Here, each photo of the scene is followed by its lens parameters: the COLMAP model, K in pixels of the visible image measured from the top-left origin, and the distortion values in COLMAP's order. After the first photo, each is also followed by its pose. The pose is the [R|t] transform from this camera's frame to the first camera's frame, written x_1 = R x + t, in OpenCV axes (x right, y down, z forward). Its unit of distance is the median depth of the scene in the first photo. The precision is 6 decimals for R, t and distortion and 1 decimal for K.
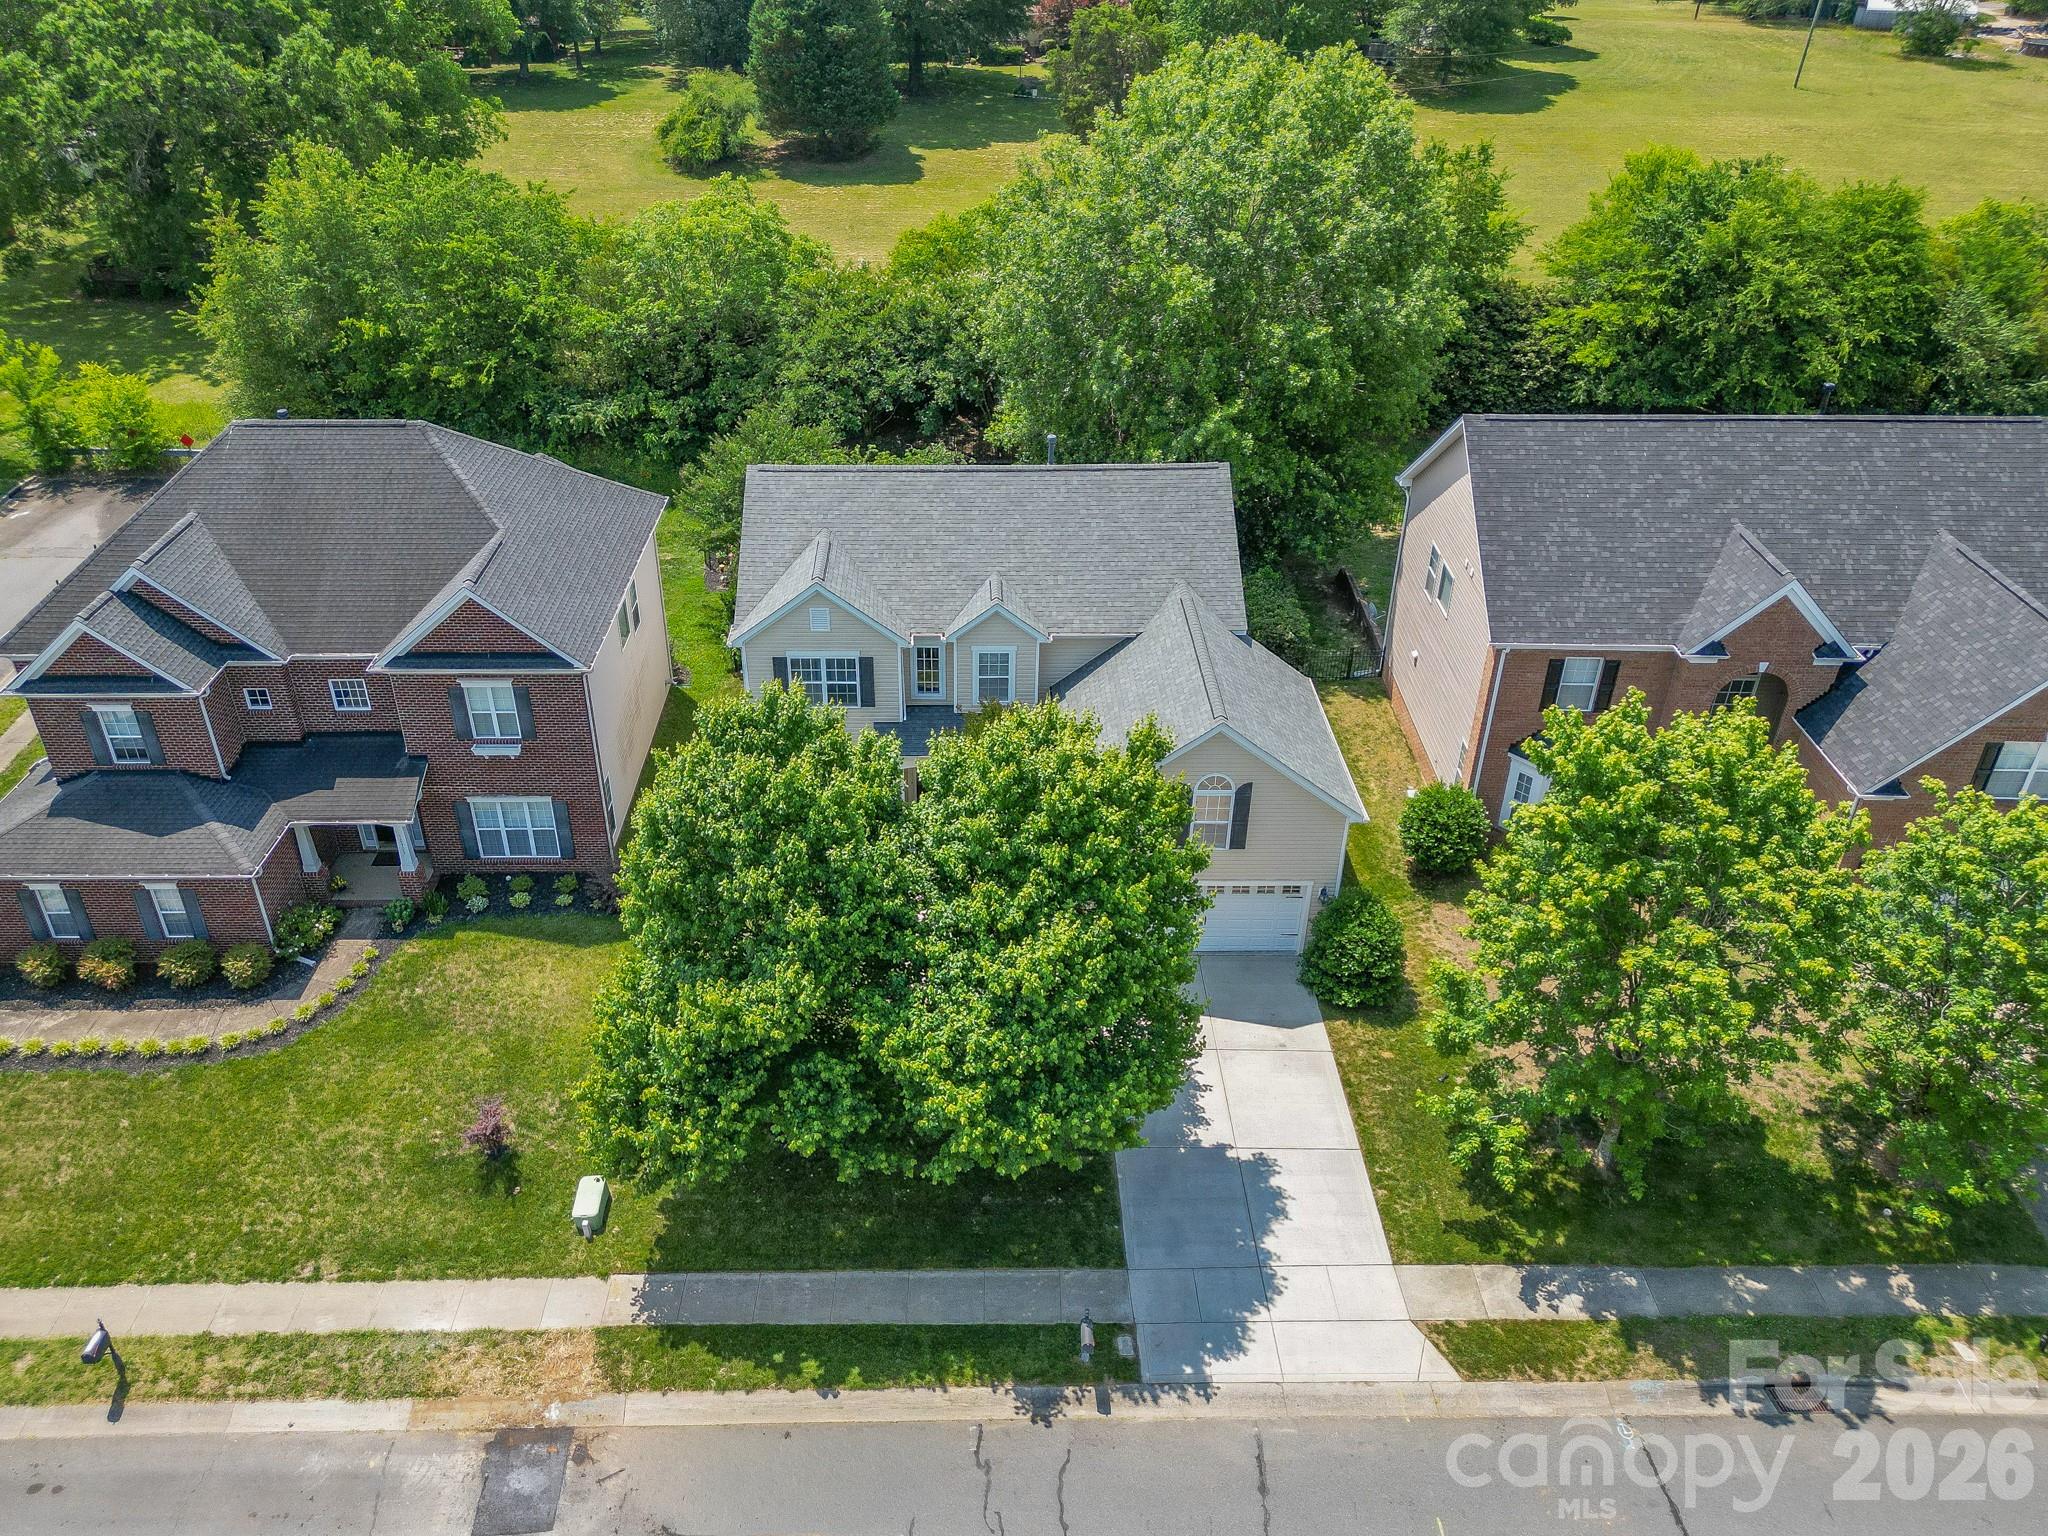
lens RADIAL K [[1432.8, 0, 1032.9], [0, 1432.8, 782.0], [0, 0, 1]] dist [0.069893, -0.061704]
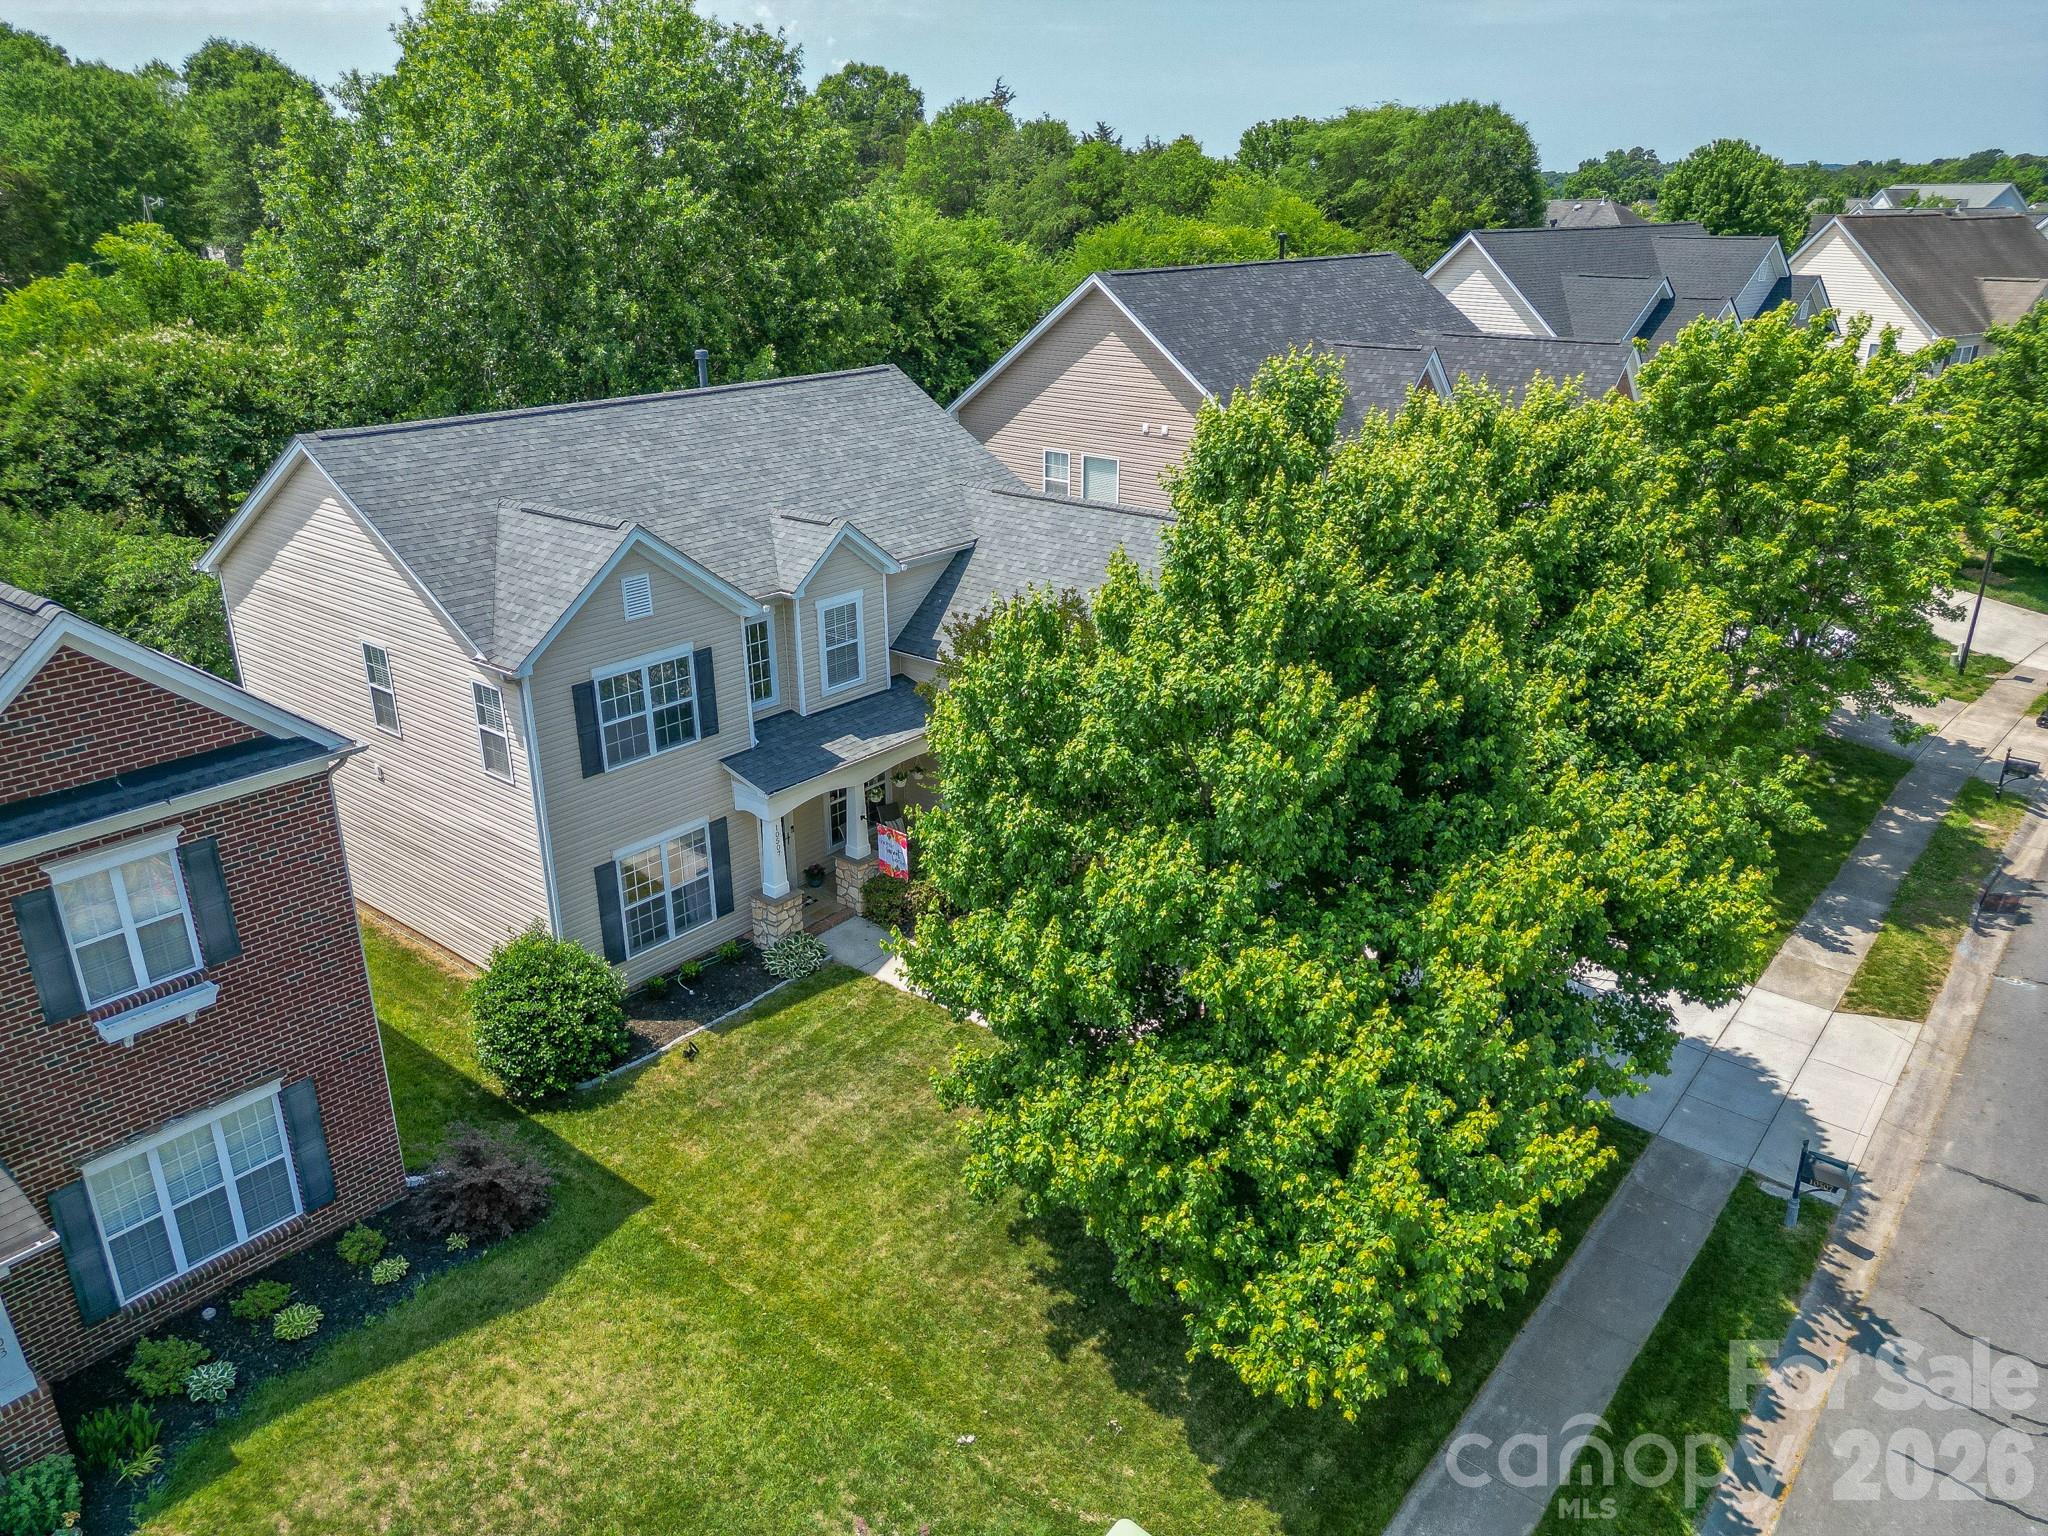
lens RADIAL K [[1432.8, 0, 1032.9], [0, 1432.8, 782.0], [0, 0, 1]] dist [0.069893, -0.061704]
pose [[0.643536, -0.298162, 0.704955, -0.482810], [0.432547, 0.901509, -0.013566, 0.035691], [-0.631478, 0.313656, 0.709123, 0.486201]]
